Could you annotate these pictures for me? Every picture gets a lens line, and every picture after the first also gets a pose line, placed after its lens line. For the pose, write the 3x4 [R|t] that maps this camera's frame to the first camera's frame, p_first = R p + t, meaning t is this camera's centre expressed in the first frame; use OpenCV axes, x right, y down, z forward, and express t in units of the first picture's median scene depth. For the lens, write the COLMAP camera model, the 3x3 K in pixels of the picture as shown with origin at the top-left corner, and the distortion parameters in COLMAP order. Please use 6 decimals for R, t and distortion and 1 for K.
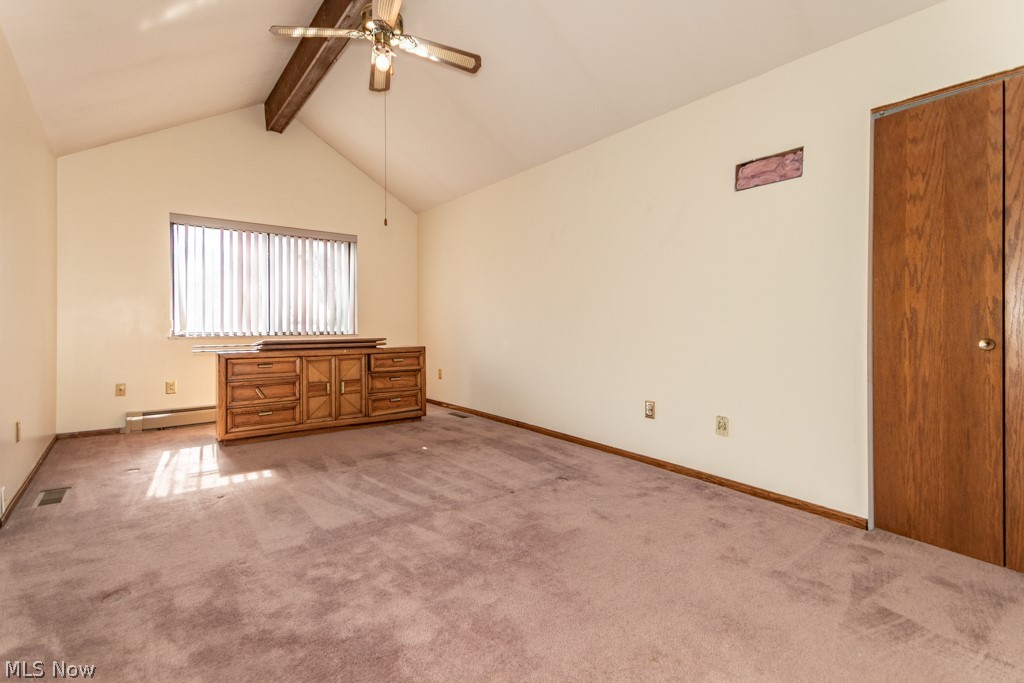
lens RADIAL K [[480.3, 0, 504.8], [0, 480.3, 332.9], [0, 0, 1]] dist [0.061698, -0.020263]
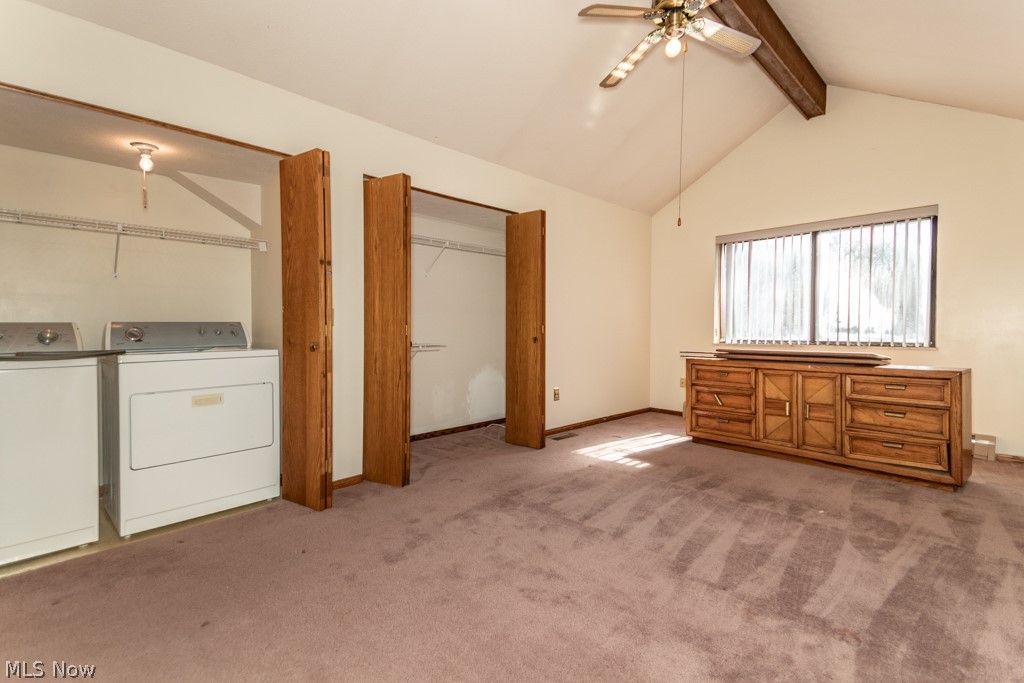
lens RADIAL K [[480.3, 0, 510.2], [0, 480.3, 338.5], [0, 0, 1]] dist [0.061698, -0.020263]
pose [[0.128782, 0.020150, -0.991468, 0.419482], [-0.017310, 0.999687, 0.018069, -0.016068], [0.991522, 0.014835, 0.129090, 0.394987]]
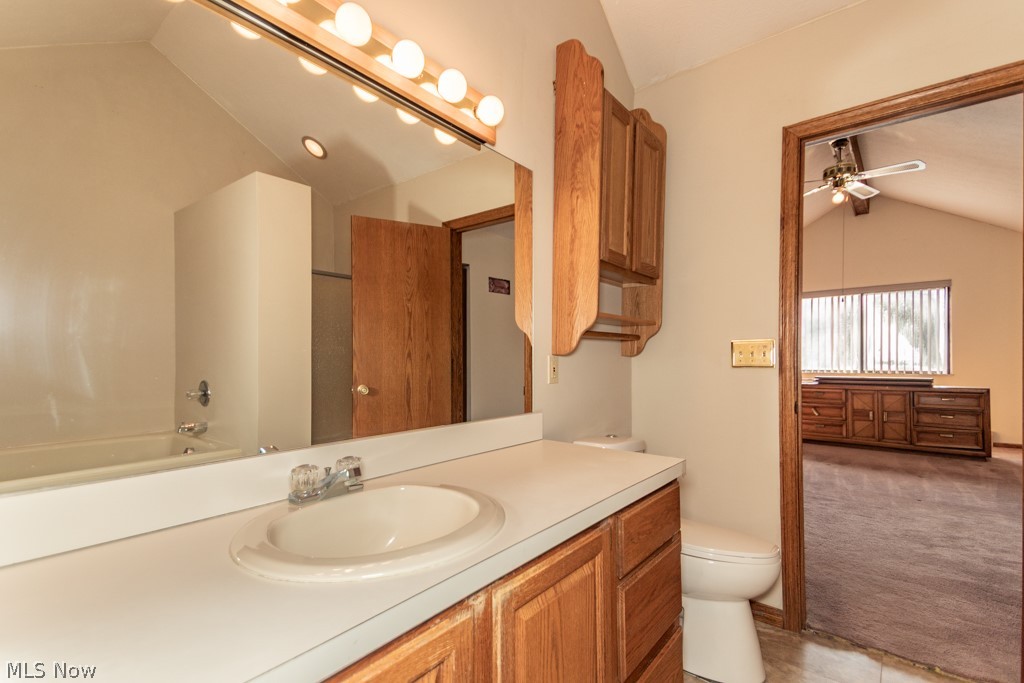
lens RADIAL K [[480.3, 0, 501.6], [0, 480.3, 361.1], [0, 0, 1]] dist [0.061698, -0.020263]
pose [[0.227935, 0.004324, -0.973667, 0.685556], [-0.011407, 0.999933, 0.001770, -0.021992], [0.973610, 0.010703, 0.227969, -0.260853]]
